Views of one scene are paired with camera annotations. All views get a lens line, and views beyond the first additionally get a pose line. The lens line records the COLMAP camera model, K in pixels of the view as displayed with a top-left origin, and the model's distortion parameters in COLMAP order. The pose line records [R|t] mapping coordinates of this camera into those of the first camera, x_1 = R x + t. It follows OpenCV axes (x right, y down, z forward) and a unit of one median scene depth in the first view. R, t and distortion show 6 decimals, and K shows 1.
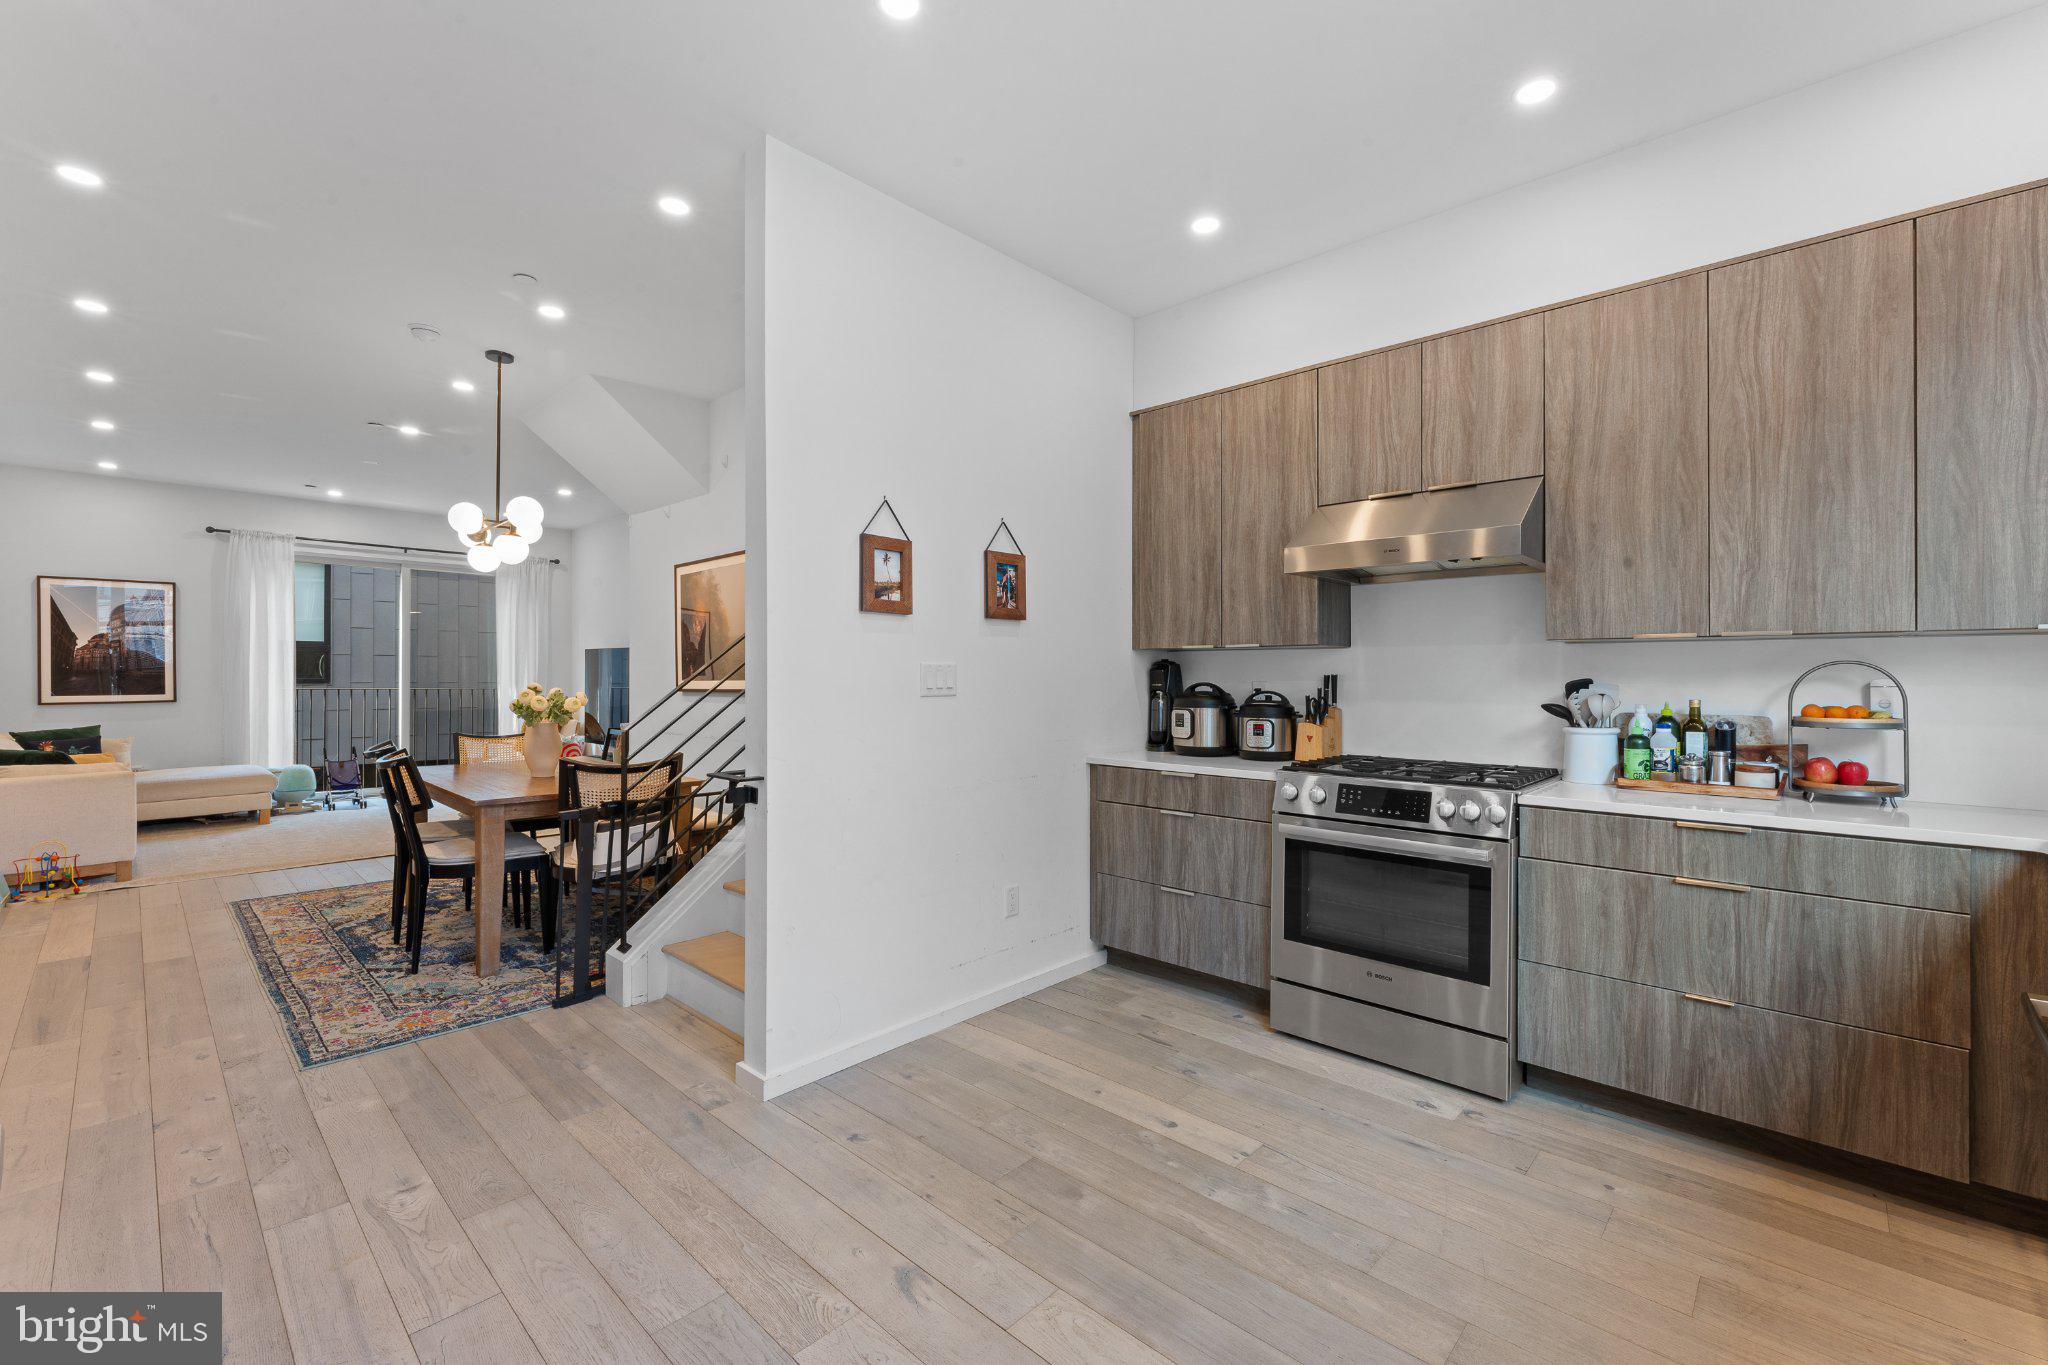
lens RADIAL K [[836.0, 0, 1021.3], [0, 836.0, 677.6], [0, 0, 1]] dist [-0.002070, 0.000175]
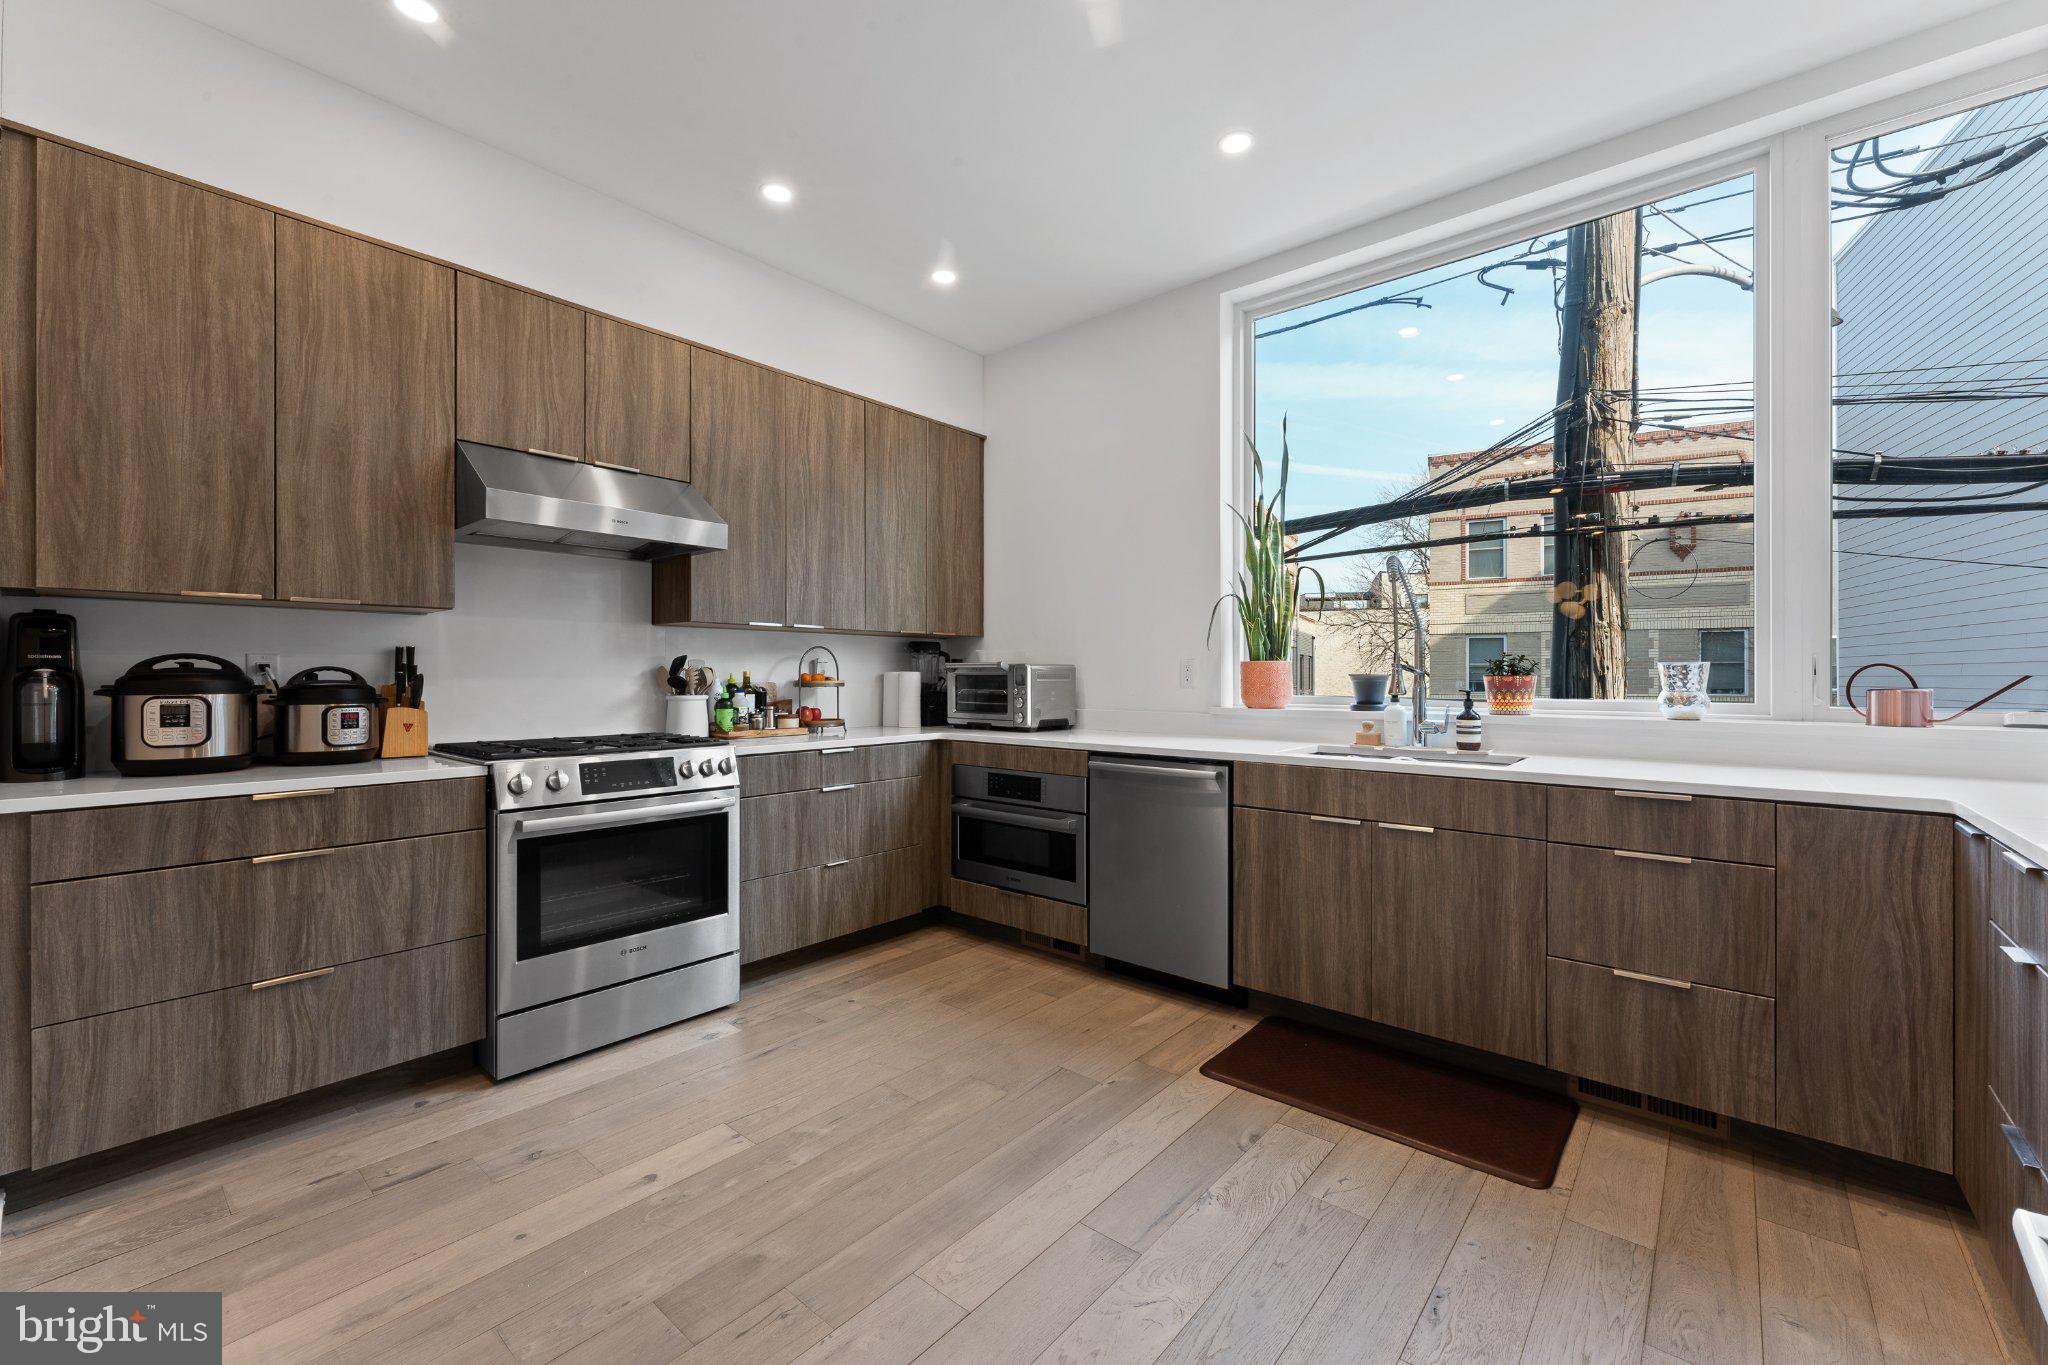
lens RADIAL K [[827.5, 0, 1026.5], [0, 827.5, 672.6], [0, 0, 1]] dist [-0.000521, 0.000084]
pose [[-0.043696, 0.000229, 0.999045, -0.480429], [0.000516, 1.000000, -0.000207, 0.023904], [-0.999045, 0.000506, -0.043696, 0.482884]]
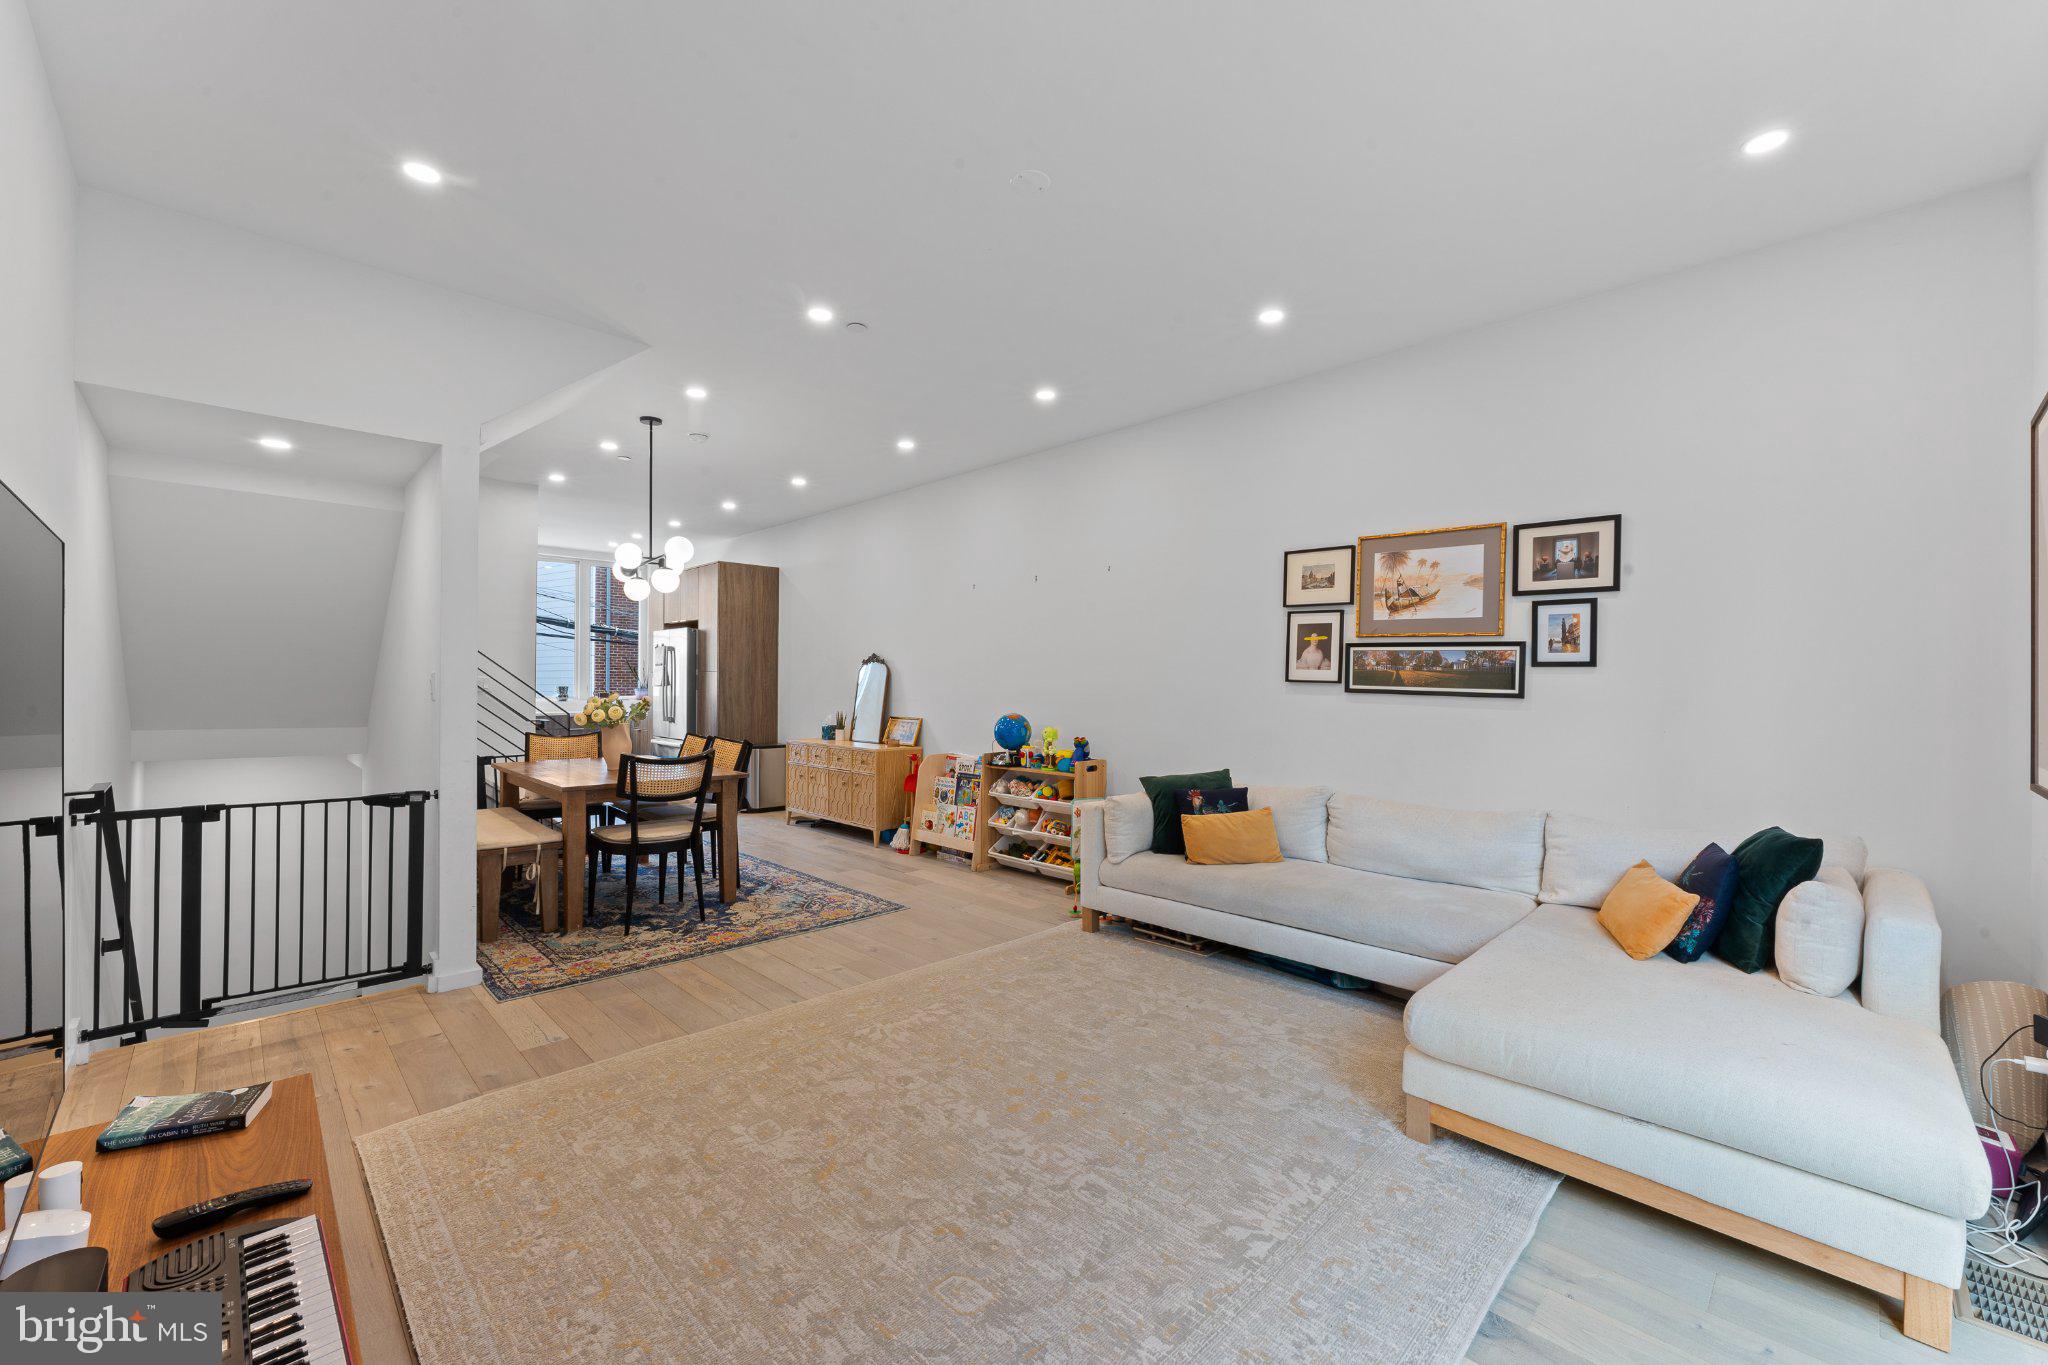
lens RADIAL K [[820.6, 0, 1024.0], [0, 820.6, 682.5], [0, 0, 1]] dist [-0.000769, -0.000055]
pose [[-0.998576, -0.010281, 0.052346, -1.596365], [-0.010309, 0.999947, -0.000251, -0.017088], [-0.052341, -0.000790, -0.998629, 2.804609]]
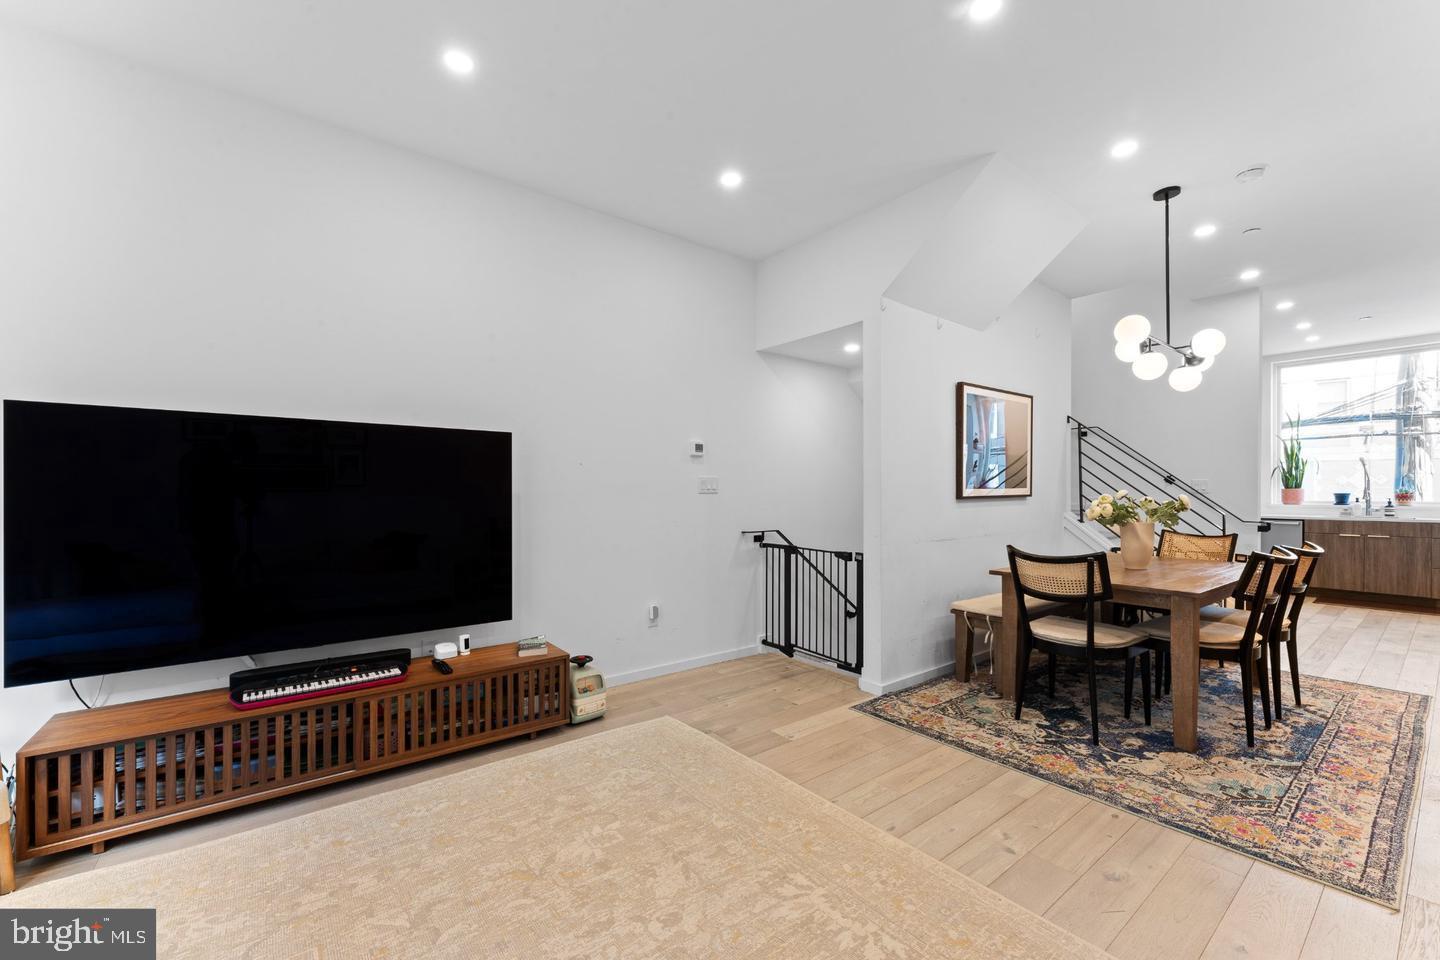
lens RADIAL K [[579.8, 0, 720.7], [0, 579.8, 493.9], [0, 0, 1]] dist [0.000127, 0.000273]
pose [[0.157795, -0.007248, 0.987445, -1.917740], [0.004079, 0.999969, 0.006688, 0.006531], [-0.987463, 0.002972, 0.157820, 1.896658]]
